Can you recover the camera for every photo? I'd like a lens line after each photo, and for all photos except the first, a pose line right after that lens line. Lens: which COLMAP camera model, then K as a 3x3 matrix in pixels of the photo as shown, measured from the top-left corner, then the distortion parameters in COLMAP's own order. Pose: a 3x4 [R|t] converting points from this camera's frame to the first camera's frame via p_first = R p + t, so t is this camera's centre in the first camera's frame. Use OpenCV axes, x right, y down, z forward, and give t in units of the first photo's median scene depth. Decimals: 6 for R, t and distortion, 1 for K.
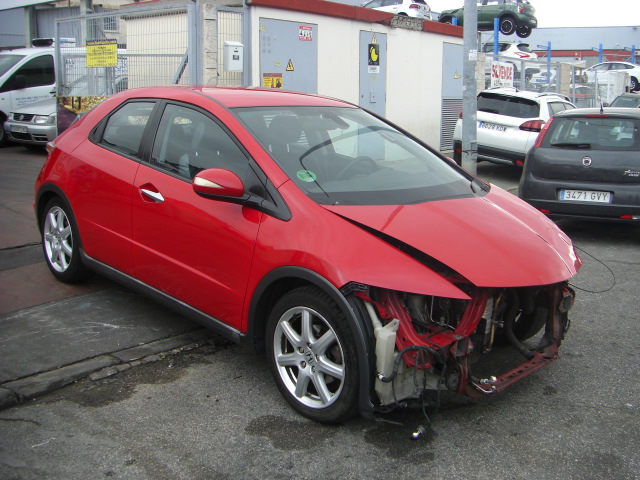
lens RADIAL K [[725.1, 0, 346.8], [0, 725.1, 236.4], [0, 0, 1]] dist [-0.177389, 0.133300]
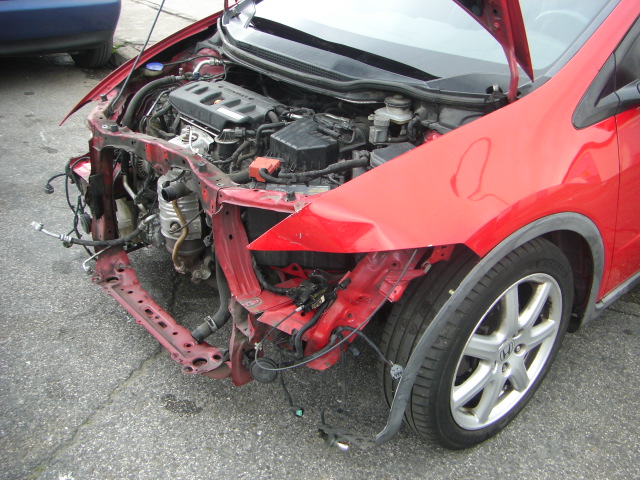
lens RADIAL K [[725.1, 0, 346.8], [0, 725.1, 236.4], [0, 0, 1]] dist [-0.177389, 0.133300]
pose [[-0.093070, 0.410655, -0.907029, 0.773320], [-0.253595, 0.871161, 0.420437, -0.184084], [0.962823, 0.269148, 0.023061, 1.134559]]
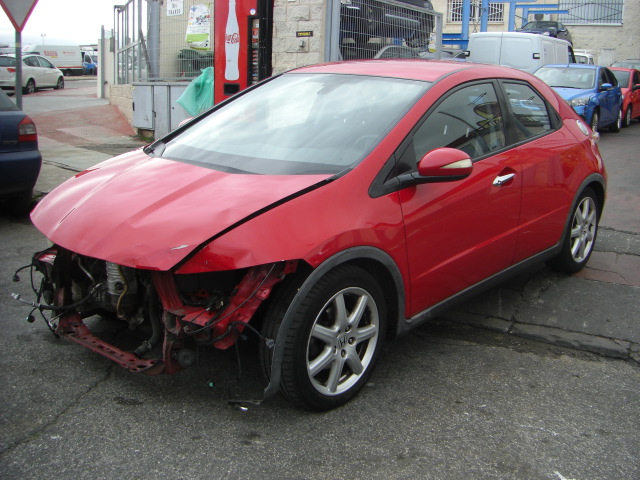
lens RADIAL K [[725.1, 0, 346.8], [0, 725.1, 236.4], [0, 0, 1]] dist [-0.177389, 0.133300]
pose [[0.070252, 0.199293, -0.977418, 1.125369], [-0.233087, 0.955994, 0.178172, -0.181788], [0.969915, 0.215306, 0.113613, 1.169441]]
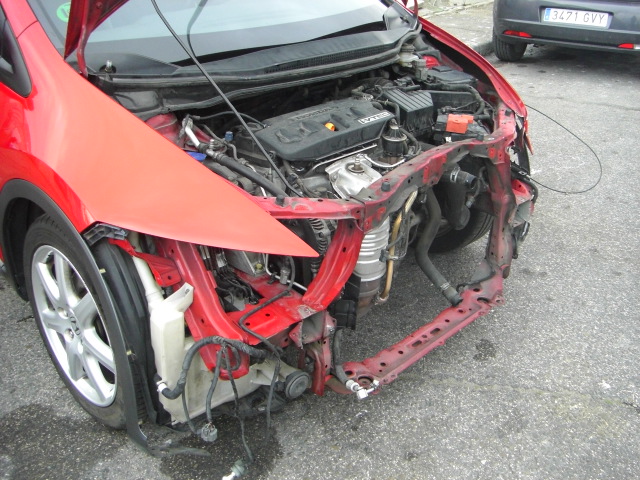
lens RADIAL K [[725.1, 0, 346.8], [0, 725.1, 236.4], [0, 0, 1]] dist [-0.177389, 0.133300]
pose [[0.999952, -0.002515, 0.009514, 0.161365], [-0.000070, 0.964948, 0.262443, -0.057313], [-0.009840, -0.262431, 0.964901, 0.418109]]
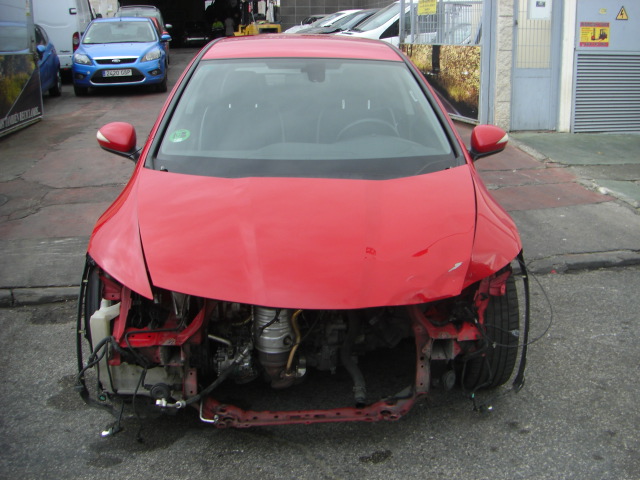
lens RADIAL K [[725.1, 0, 346.8], [0, 725.1, 236.4], [0, 0, 1]] dist [-0.177389, 0.133300]
pose [[0.755873, 0.164527, -0.633709, 0.720887], [-0.121565, 0.986348, 0.111082, -0.085795], [0.643334, -0.006927, 0.765555, 0.447097]]
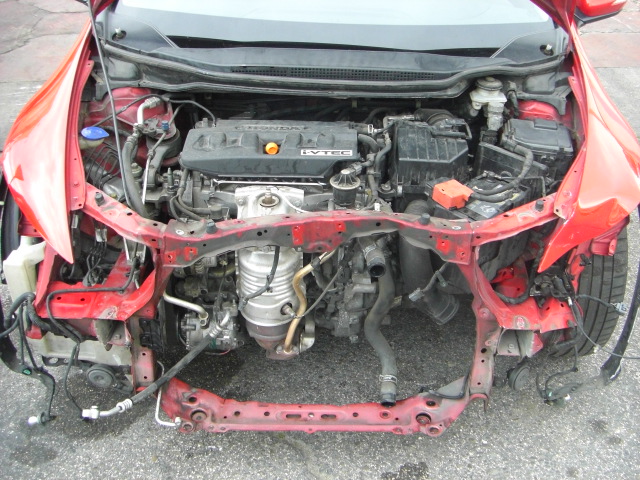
lens RADIAL K [[725.1, 0, 346.8], [0, 725.1, 236.4], [0, 0, 1]] dist [-0.177389, 0.133300]
pose [[0.700563, 0.367206, -0.611859, 0.533211], [-0.158278, 0.916040, 0.368536, -0.130764], [0.695816, -0.161338, 0.699864, 0.669449]]
